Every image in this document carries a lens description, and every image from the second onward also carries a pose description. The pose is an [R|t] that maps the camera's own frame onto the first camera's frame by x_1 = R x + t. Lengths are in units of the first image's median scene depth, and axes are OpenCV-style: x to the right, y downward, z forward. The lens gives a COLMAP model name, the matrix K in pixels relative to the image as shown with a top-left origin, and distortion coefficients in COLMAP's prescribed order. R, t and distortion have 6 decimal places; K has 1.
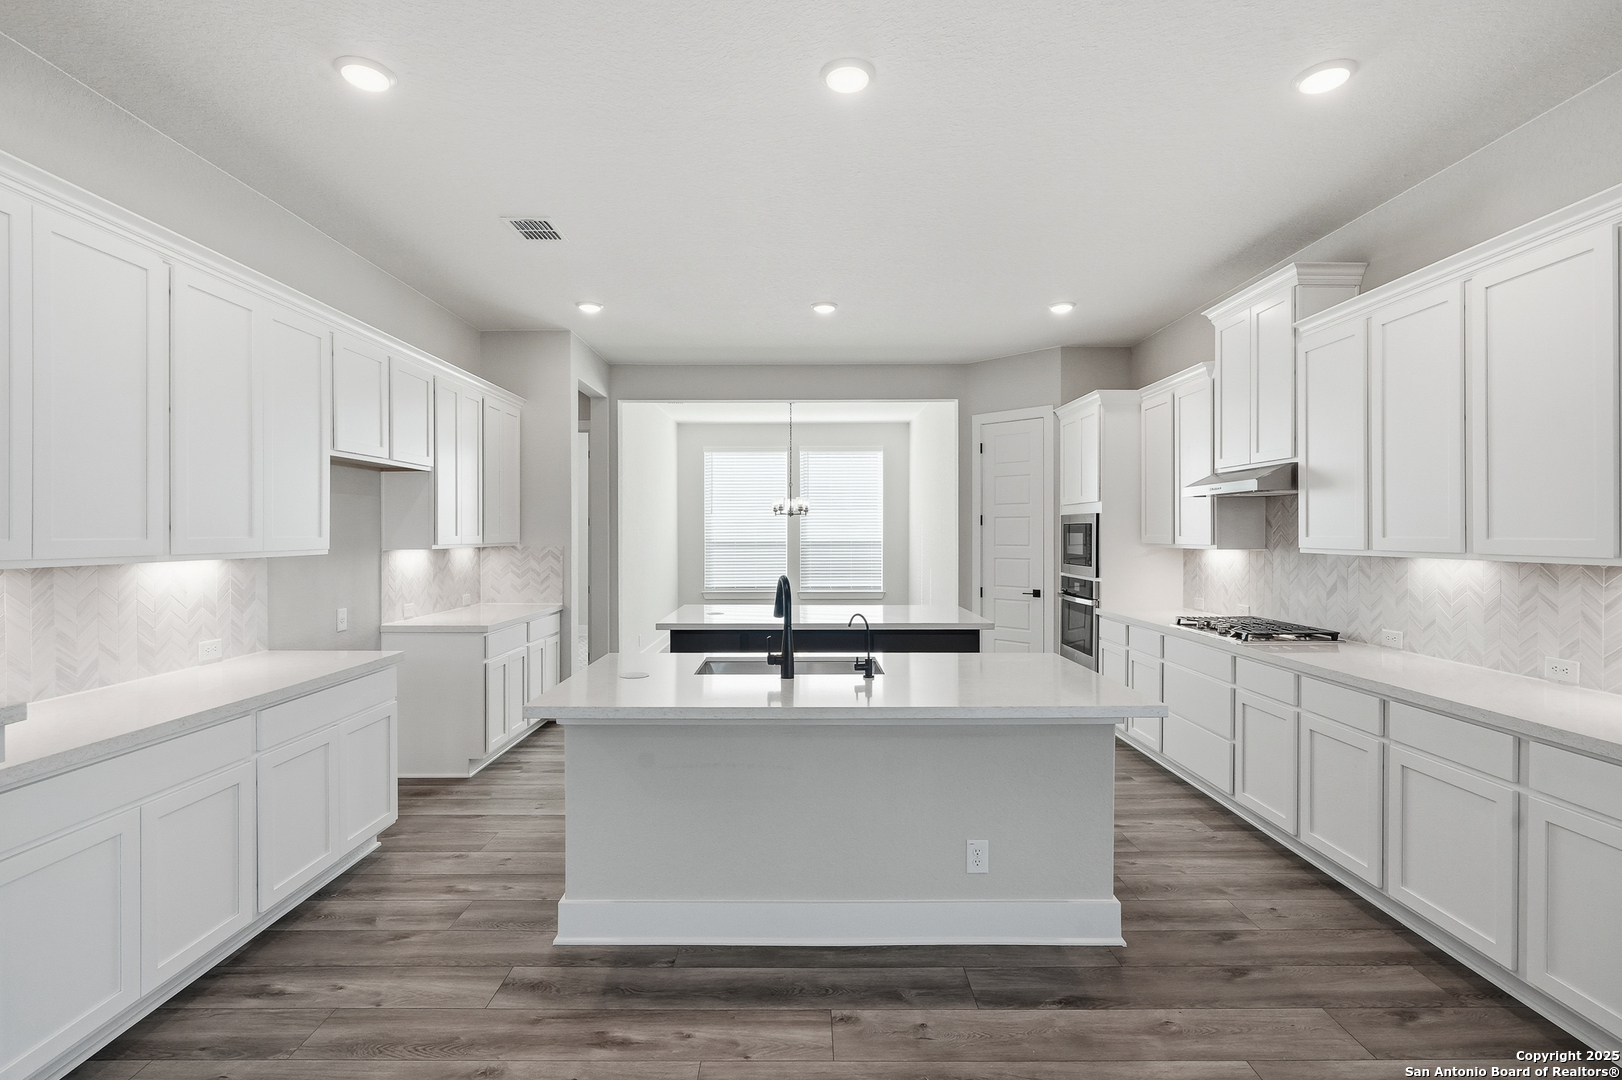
lens RADIAL K [[752.2, 0, 804.7], [0, 752.2, 532.7], [0, 0, 1]] dist [-0.007519, 0.002952]
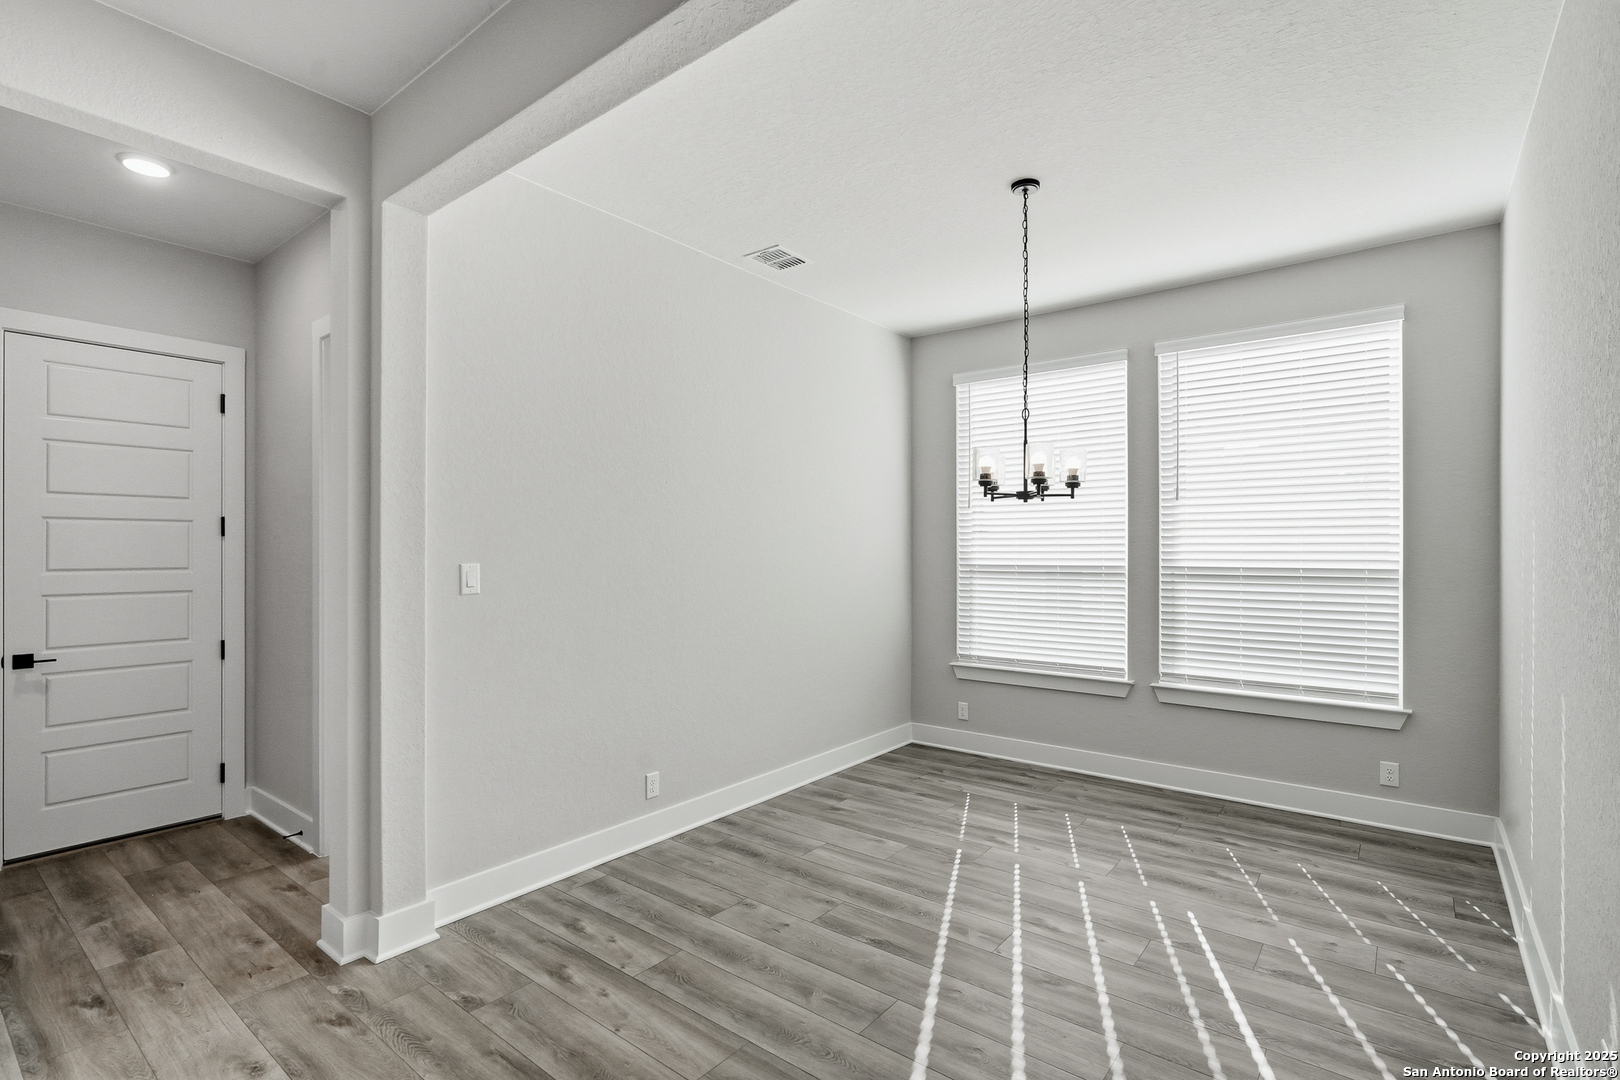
lens RADIAL K [[751.3, 0, 823.3], [0, 751.3, 544.3], [0, 0, 1]] dist [-0.007519, 0.002952]
pose [[0.793440, -0.002241, -0.608644, 0.316039], [-0.001621, 0.999982, -0.005795, 0.005438], [0.608646, 0.005585, 0.793422, 1.702414]]
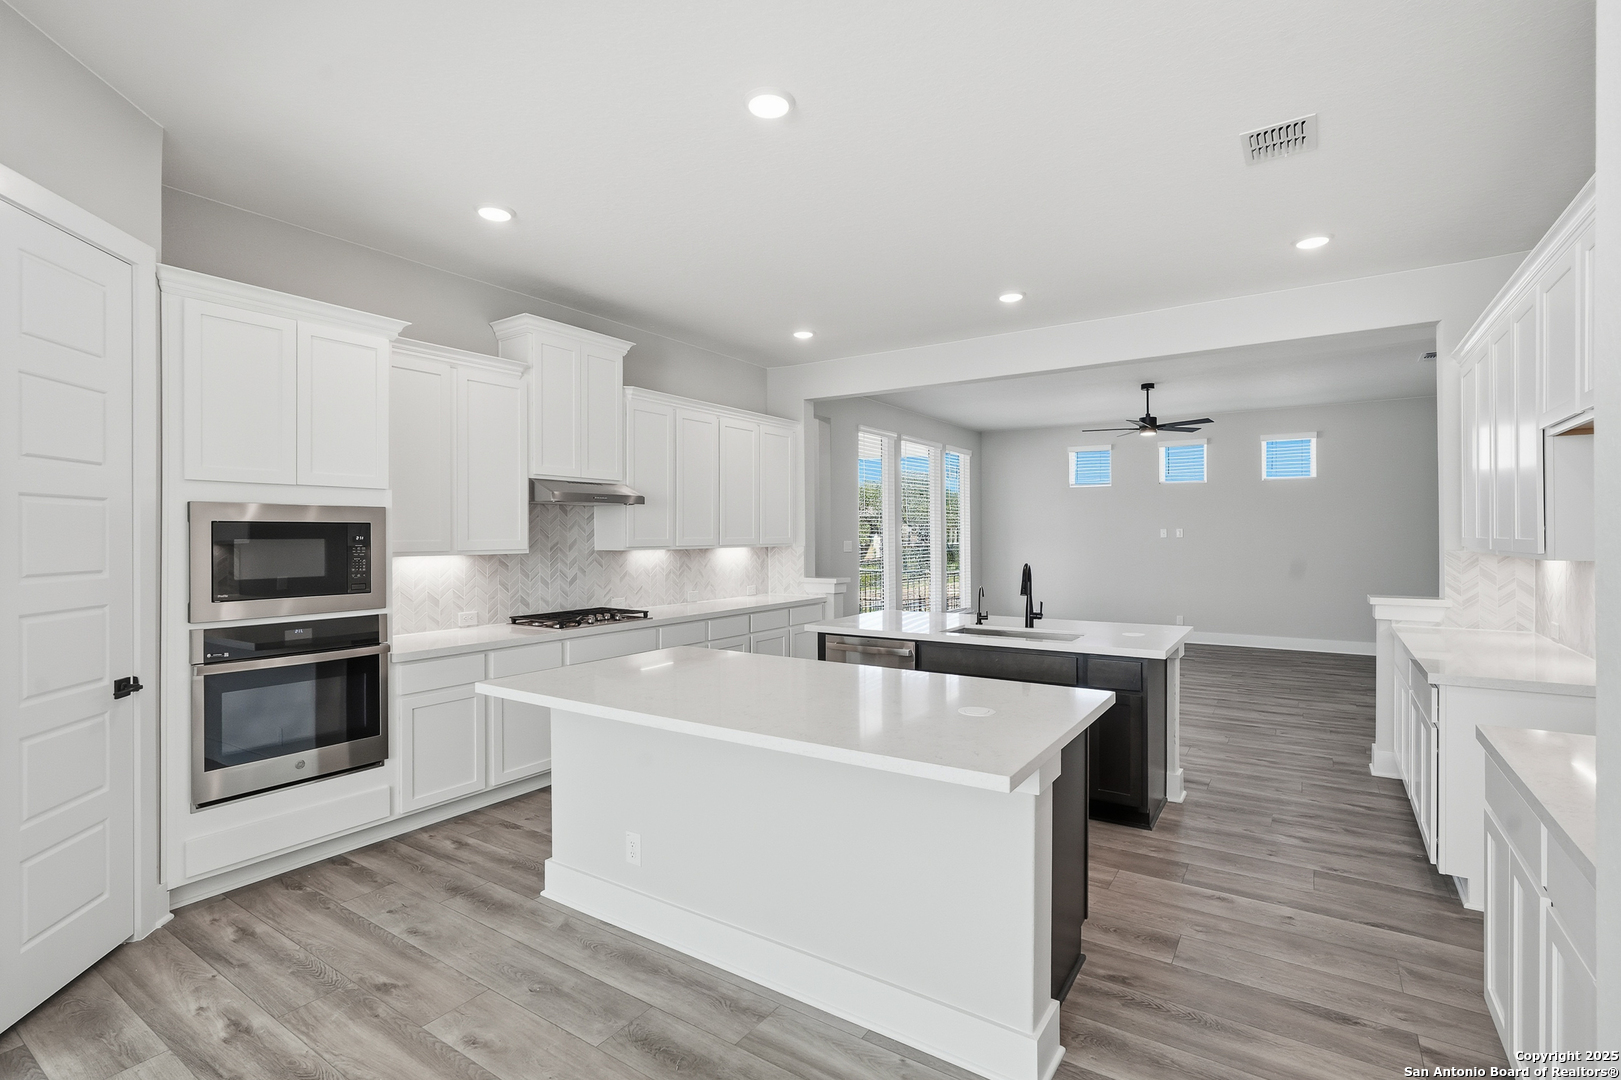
lens RADIAL K [[751.7, 0, 812.2], [0, 751.7, 534.9], [0, 0, 1]] dist [-0.007519, 0.002952]
pose [[-0.832808, 0.003066, 0.553554, -0.421651], [0.005111, 0.999985, 0.002151, -0.003211], [-0.553539, 0.004620, -0.832811, 2.088336]]
